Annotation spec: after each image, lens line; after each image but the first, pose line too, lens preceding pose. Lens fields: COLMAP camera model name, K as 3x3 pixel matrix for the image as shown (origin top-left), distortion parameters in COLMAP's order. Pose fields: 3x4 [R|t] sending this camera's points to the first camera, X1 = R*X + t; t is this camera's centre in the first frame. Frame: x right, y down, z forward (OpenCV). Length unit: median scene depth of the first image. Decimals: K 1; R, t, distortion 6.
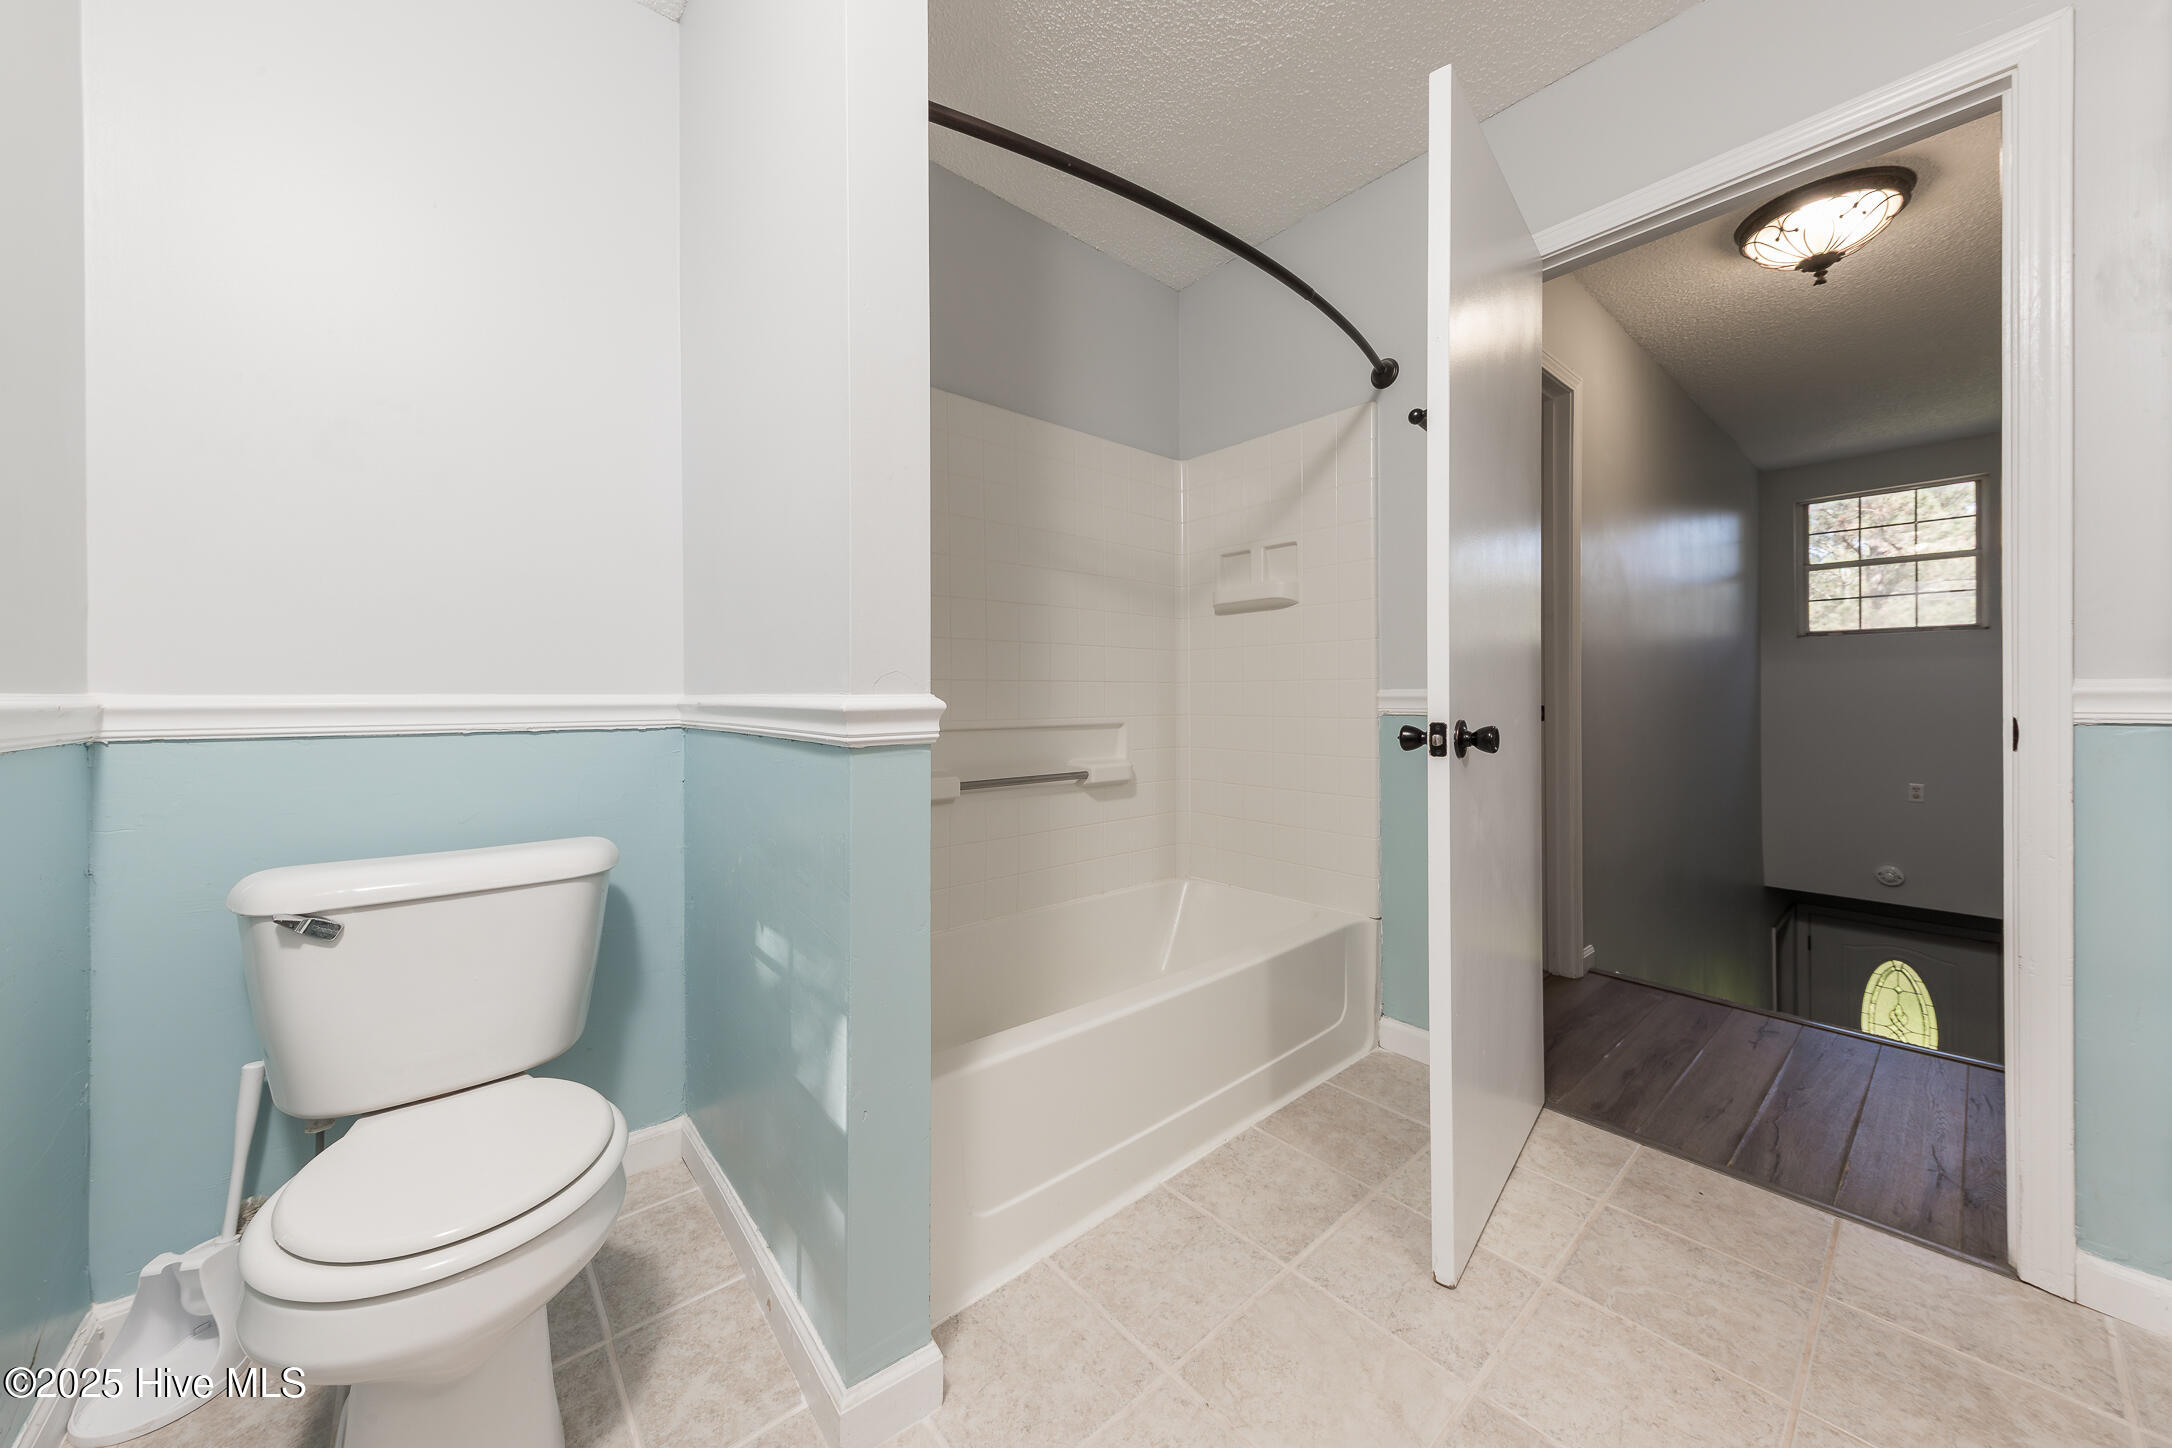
lens RADIAL K [[746.3, 0, 1096.8], [0, 746.3, 696.8], [0, 0, 1]] dist [-0.002505, -0.000880]
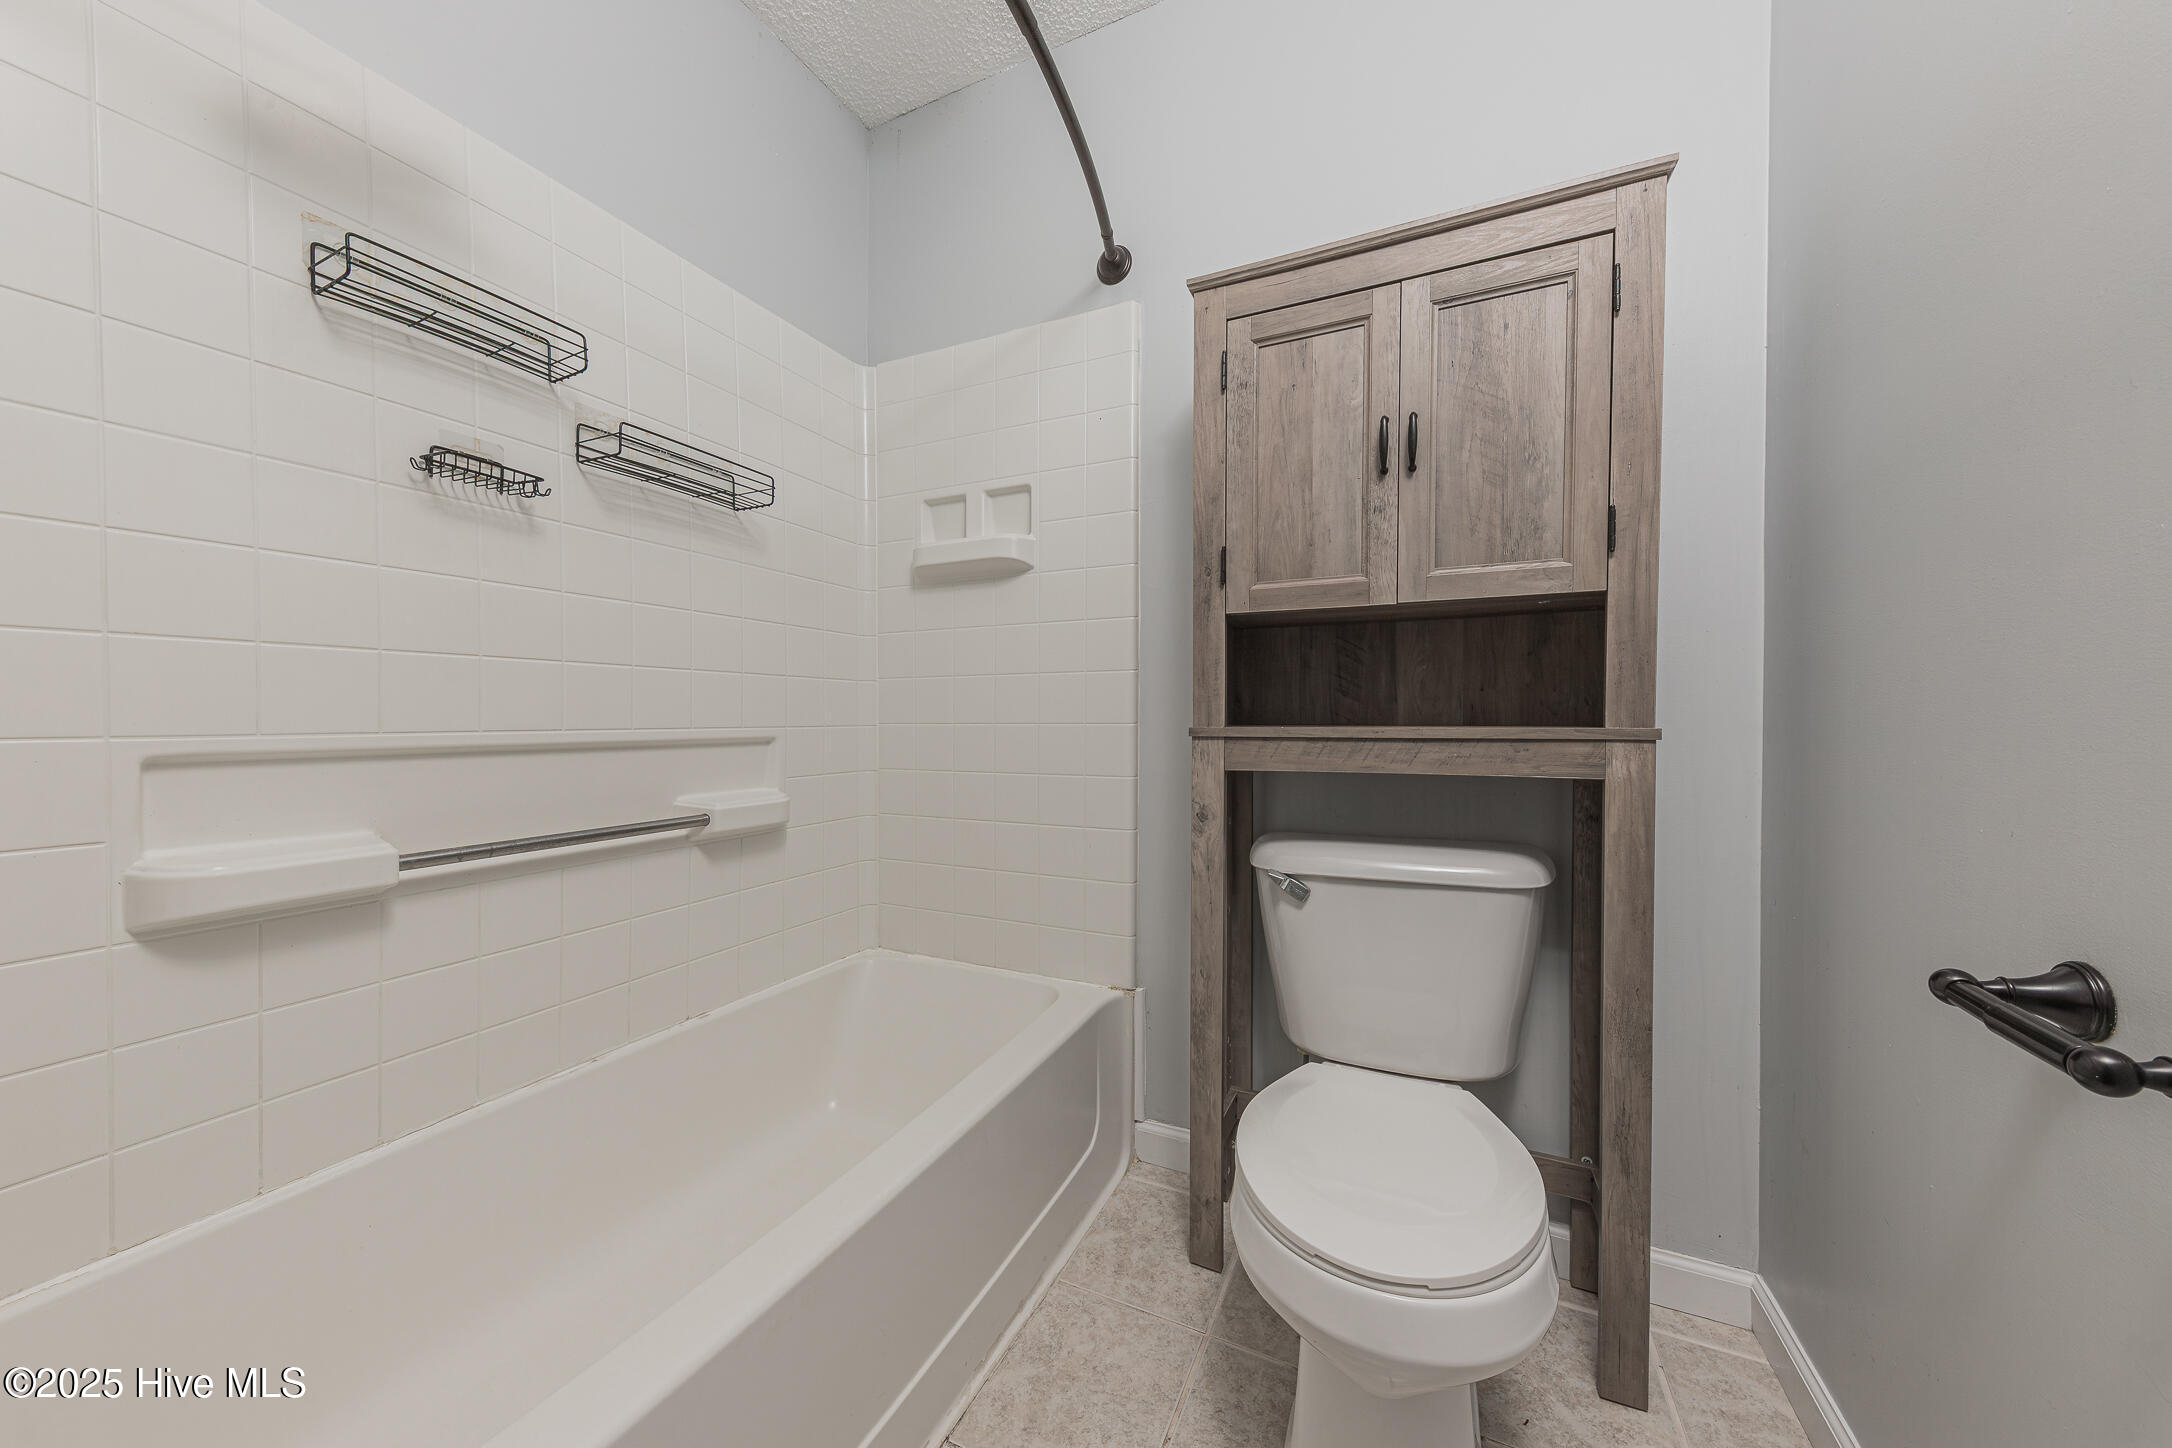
lens RADIAL K [[746.3, 0, 1122.4], [0, 746.3, 729.4], [0, 0, 1]] dist [-0.002505, -0.000880]
pose [[0.906861, -0.008305, 0.421348, 0.063264], [0.003656, 0.999923, 0.011840, 0.037982], [-0.421414, -0.009197, 0.906822, 0.477537]]
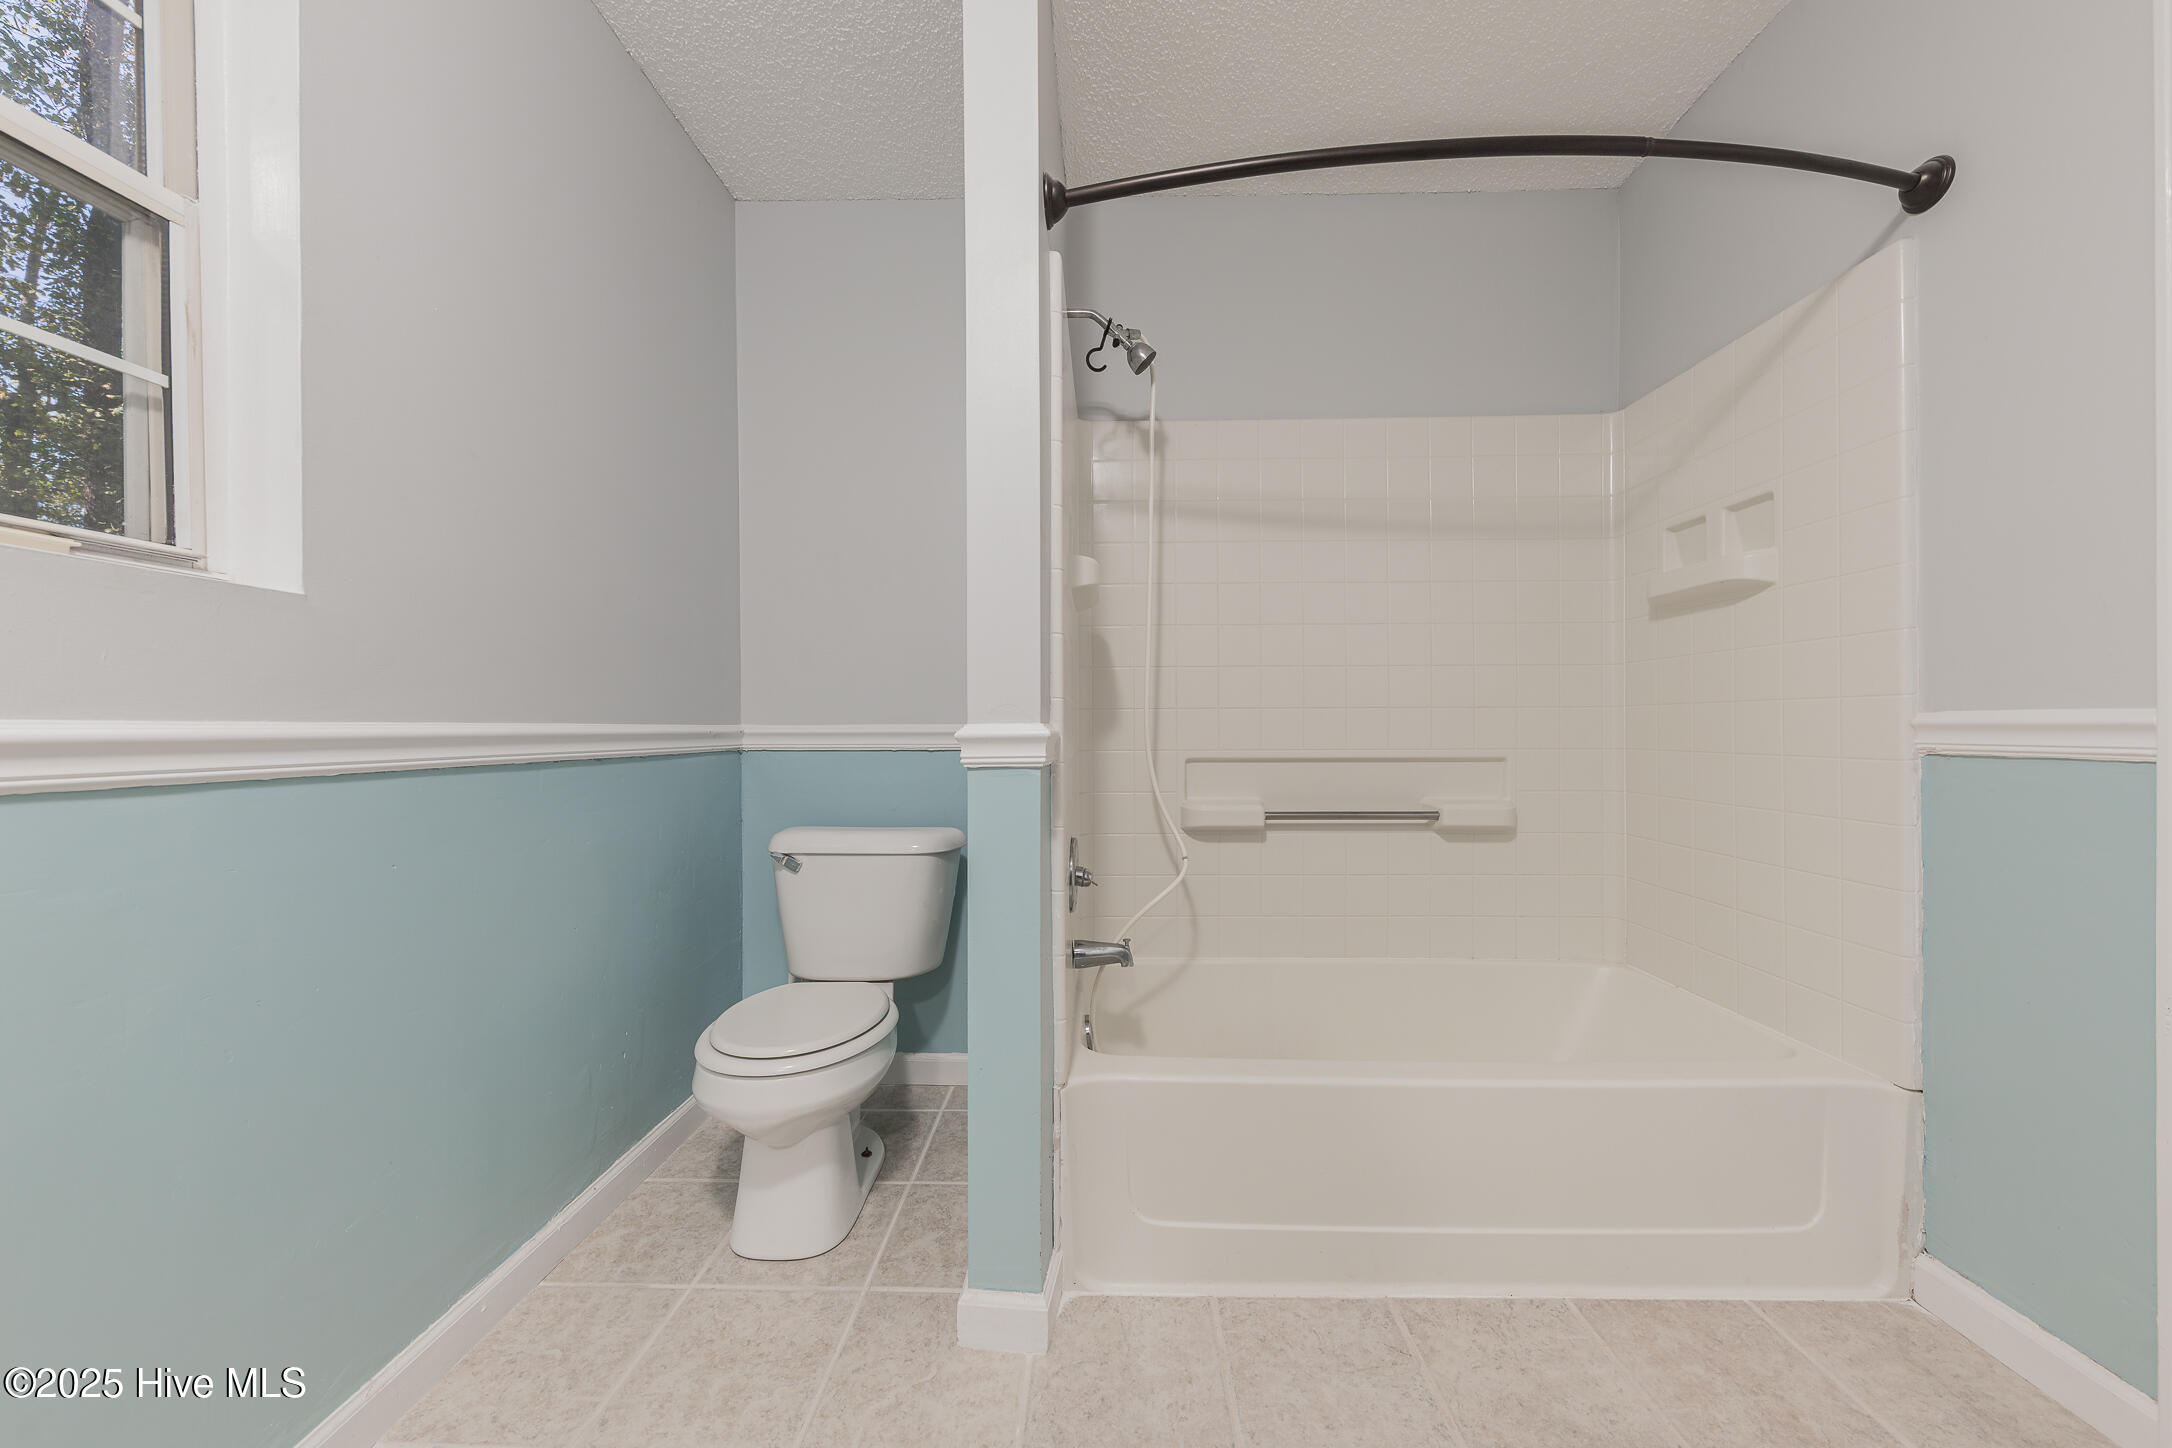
lens RADIAL K [[746.3, 0, 1086.6], [0, 746.3, 723.6], [0, 0, 1]] dist [-0.002505, -0.000880]
pose [[0.736196, -0.002690, -0.676763, 0.431723], [0.002412, 0.999996, -0.001351, -0.001676], [0.676764, -0.000638, 0.736200, 0.148691]]
